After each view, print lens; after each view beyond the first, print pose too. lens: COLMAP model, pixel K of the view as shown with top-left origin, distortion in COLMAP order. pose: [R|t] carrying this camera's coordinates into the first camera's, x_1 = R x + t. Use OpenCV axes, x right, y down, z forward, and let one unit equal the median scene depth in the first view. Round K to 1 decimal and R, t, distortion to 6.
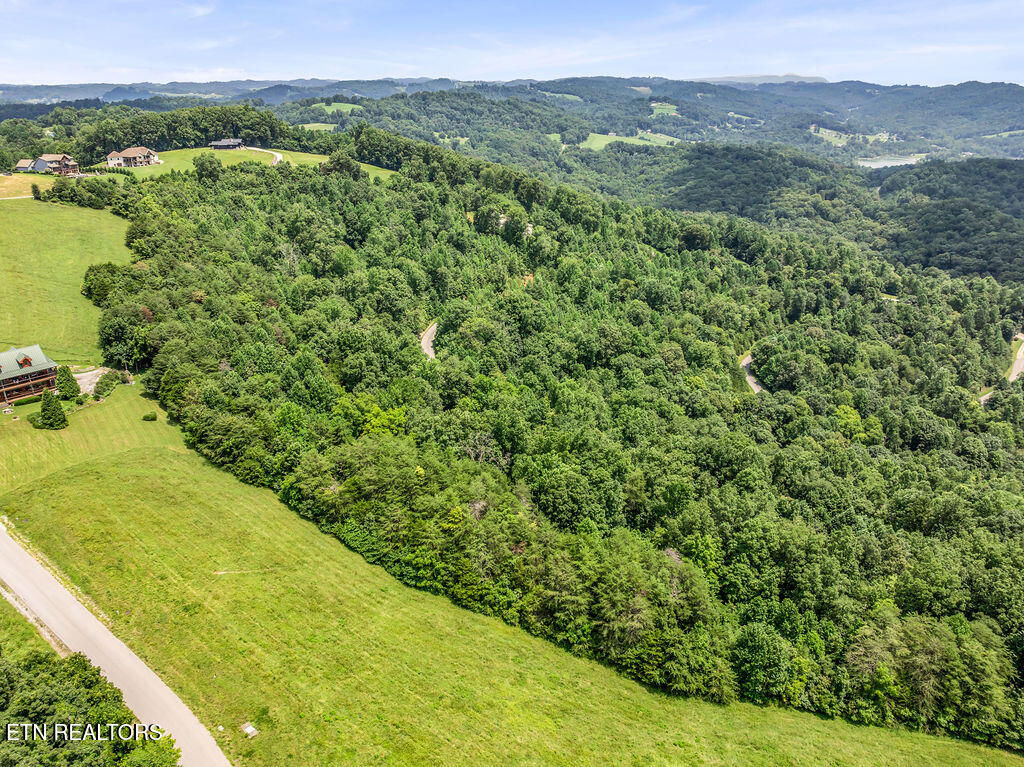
lens RADIAL K [[729.2, 0, 514.7], [0, 729.2, 382.3], [0, 0, 1]] dist [-0.044521, 0.012386]
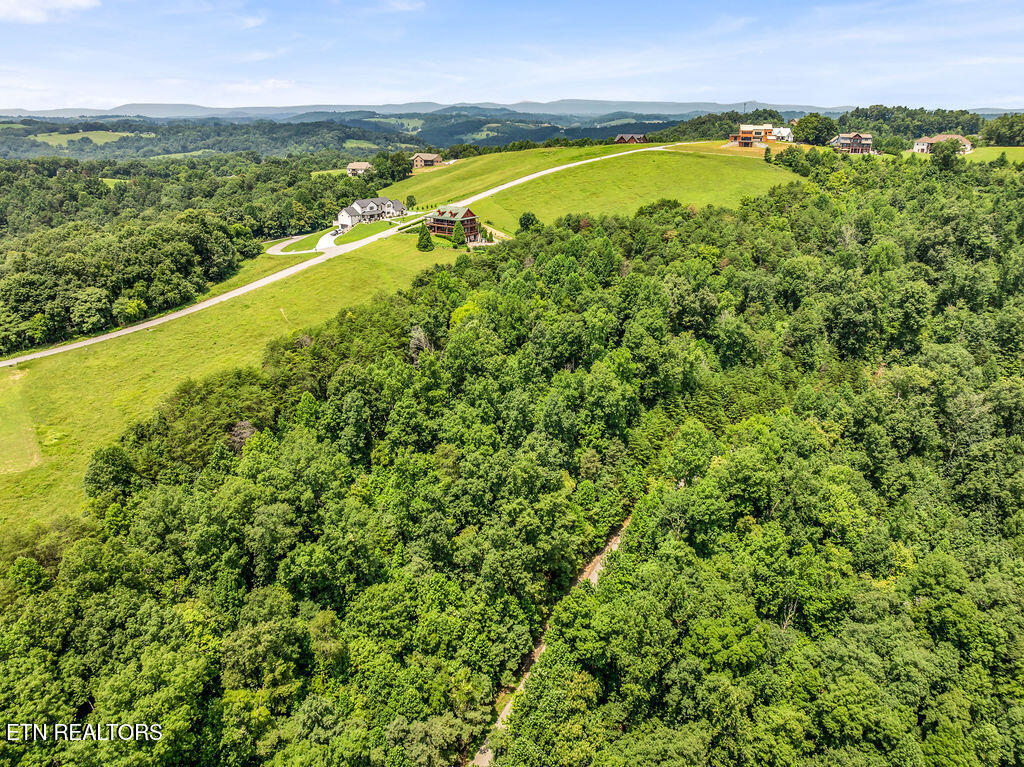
lens RADIAL K [[729.2, 0, 514.5], [0, 729.2, 378.9], [0, 0, 1]] dist [-0.044521, 0.012386]
pose [[0.076378, 0.340582, -0.937108, 0.423416], [-0.382971, 0.877782, 0.287806, -0.096845], [0.920597, 0.336903, 0.197476, 0.395404]]
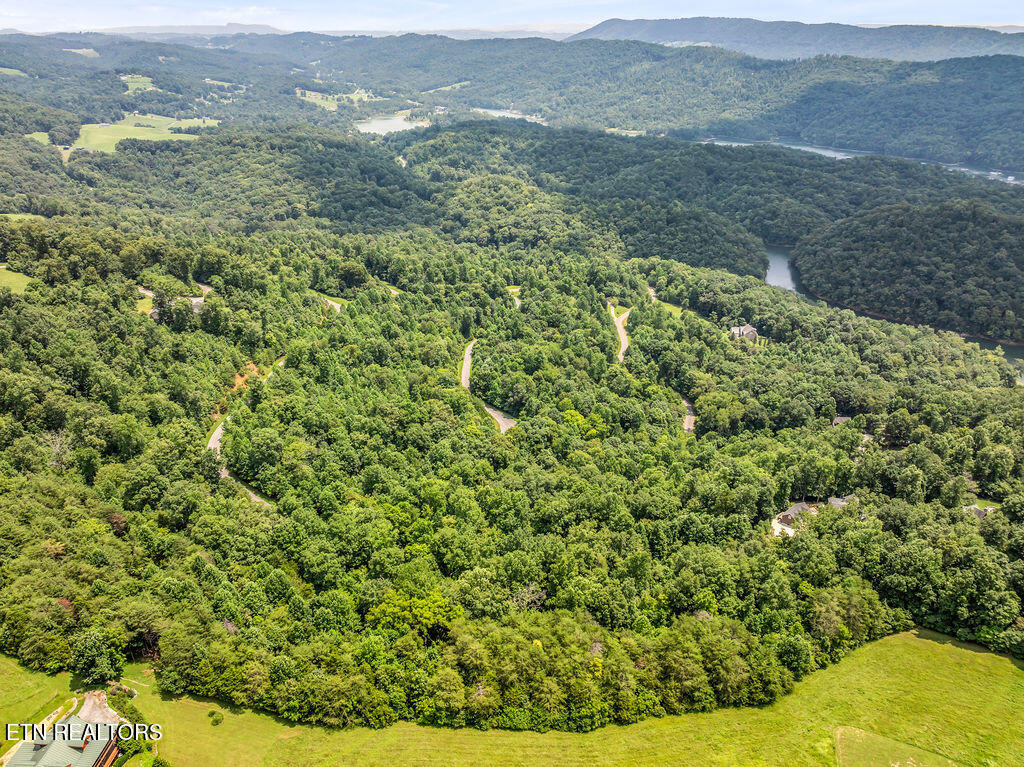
lens RADIAL K [[729.2, 0, 516.6], [0, 729.2, 380.5], [0, 0, 1]] dist [-0.044521, 0.012386]
pose [[0.773719, -0.280550, 0.568023, -0.274477], [0.244415, 0.959377, 0.140919, -0.182978], [-0.584482, 0.029801, 0.810859, 0.004384]]
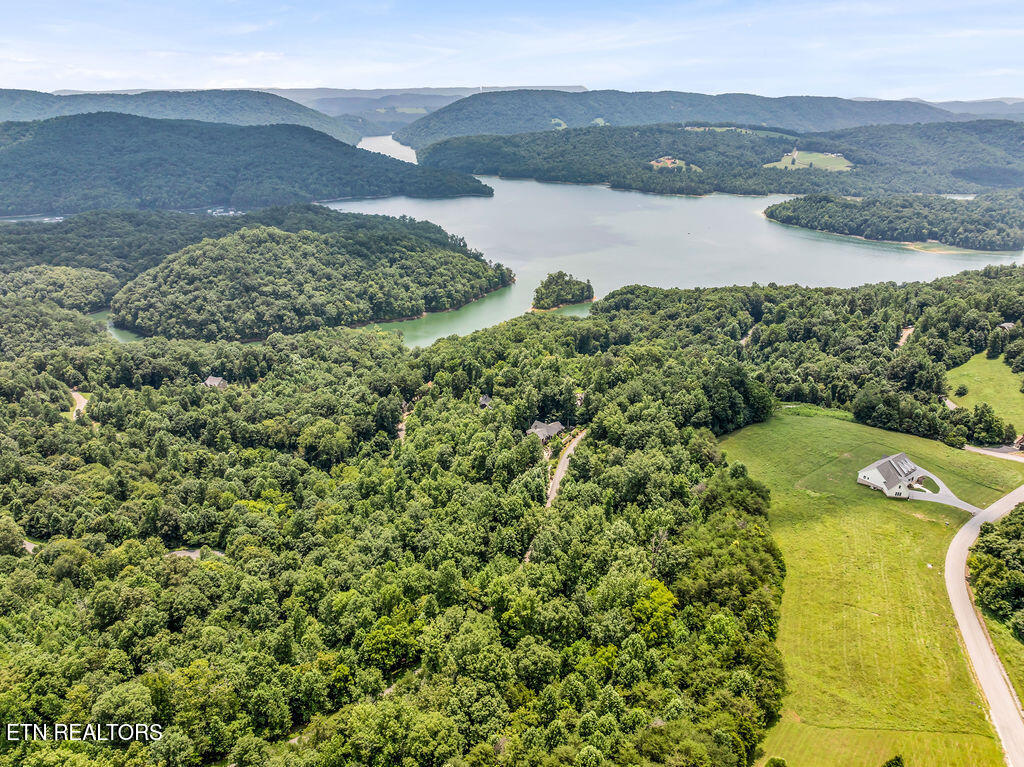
lens RADIAL K [[729.2, 0, 519.2], [0, 729.2, 377.3], [0, 0, 1]] dist [-0.044521, 0.012386]
pose [[-0.254305, -0.354205, 0.899927, -0.458779], [0.363711, 0.827181, 0.428352, -0.354596], [-0.896127, 0.436245, -0.081528, 0.513543]]
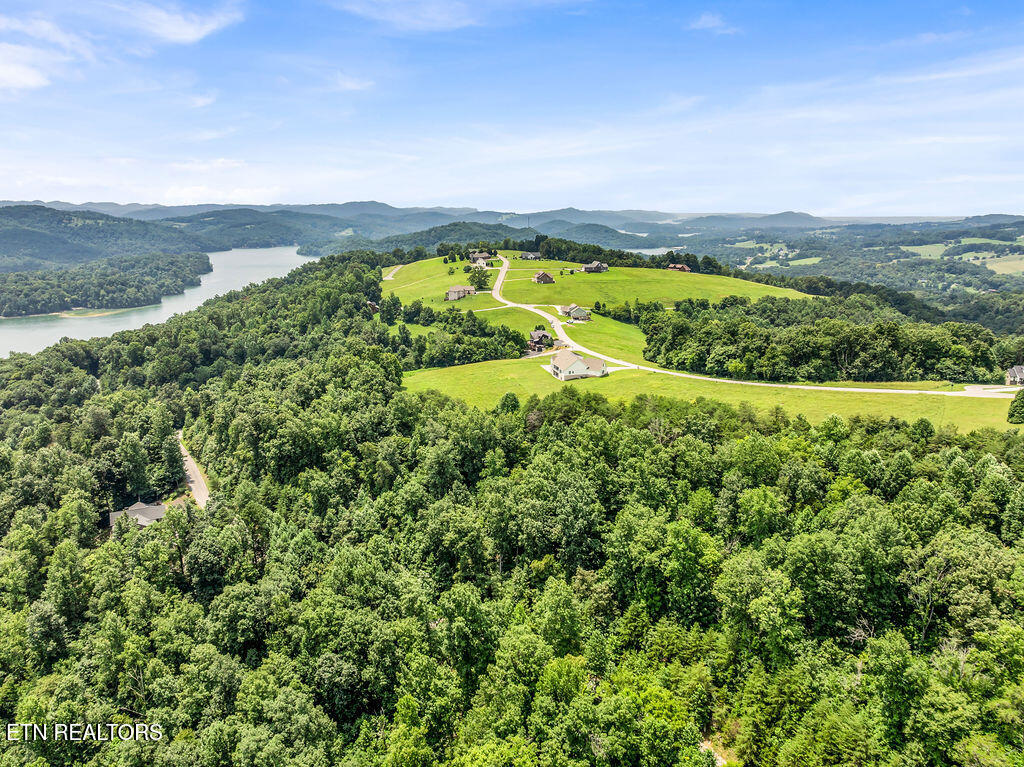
lens RADIAL K [[729.2, 0, 516.5], [0, 729.2, 377.1], [0, 0, 1]] dist [-0.044521, 0.012386]
pose [[-0.994605, -0.032779, 0.098419, 0.032111], [0.030668, 0.813434, 0.580847, -0.295643], [-0.099097, 0.580732, -0.808041, 0.826104]]
